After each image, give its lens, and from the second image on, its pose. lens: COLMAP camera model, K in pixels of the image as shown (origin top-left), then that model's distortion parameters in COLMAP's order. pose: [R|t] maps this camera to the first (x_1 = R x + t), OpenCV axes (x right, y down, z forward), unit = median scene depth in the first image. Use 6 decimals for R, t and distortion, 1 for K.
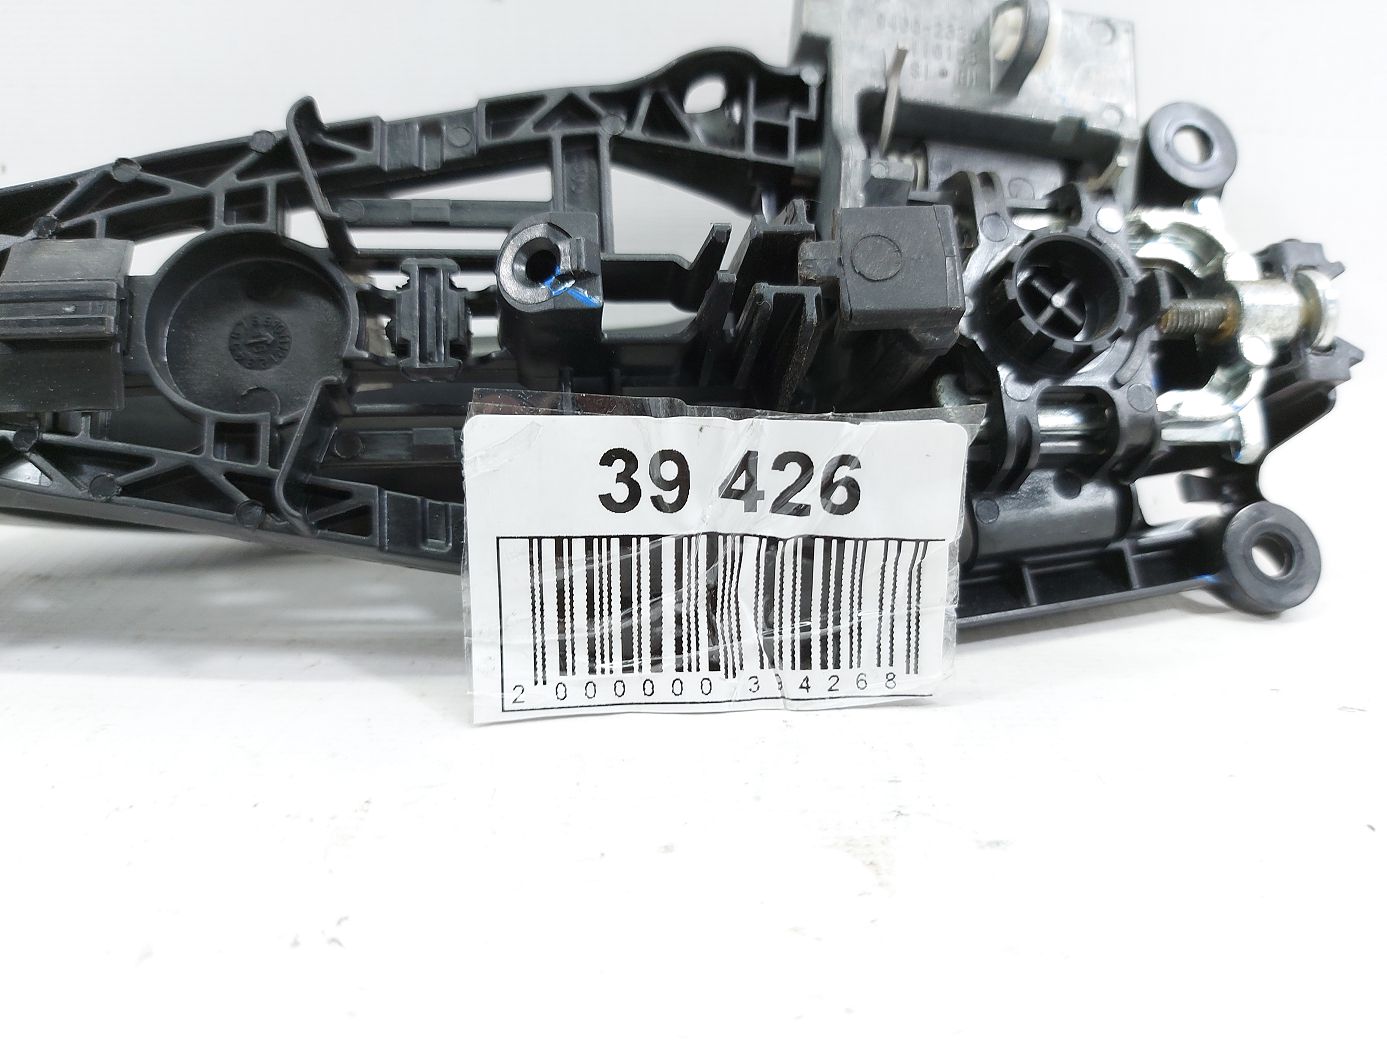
lens RADIAL K [[998.4, 0, 693.5], [0, 998.4, 520.0], [0, 0, 1]] dist [0.000641, -0.121547]
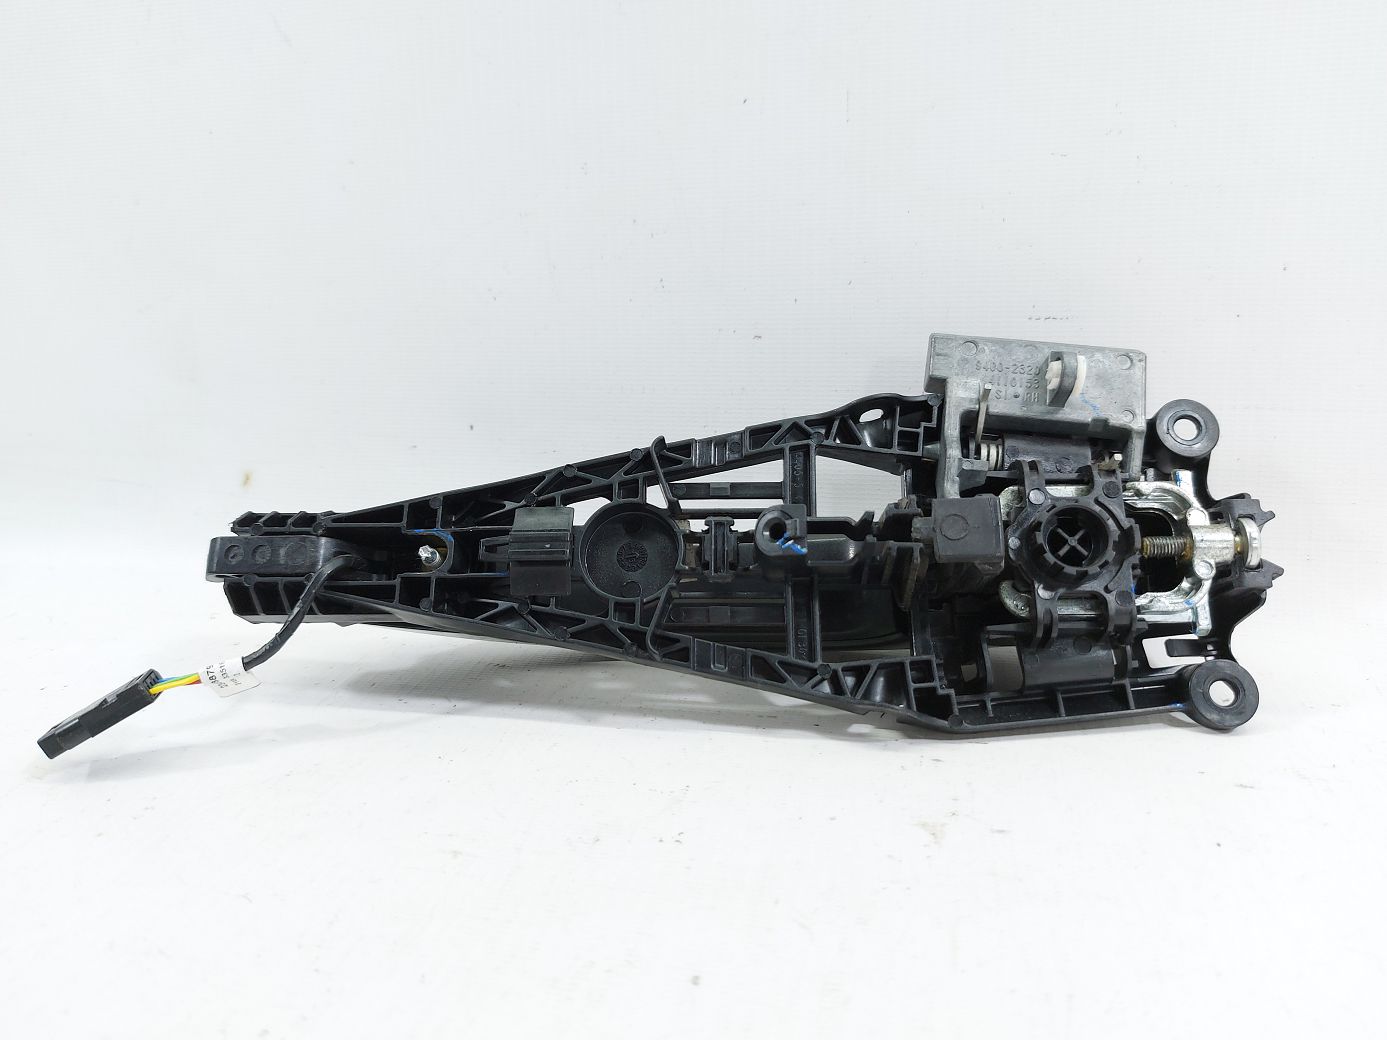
lens RADIAL K [[998.4, 0, 693.5], [0, 998.4, 520.0], [0, 0, 1]] dist [0.000641, -0.121547]
pose [[0.973105, 0.020765, -0.229423, 0.121603], [-0.033057, 0.998209, -0.049863, -0.148877], [0.227977, 0.056106, 0.972049, -0.839013]]
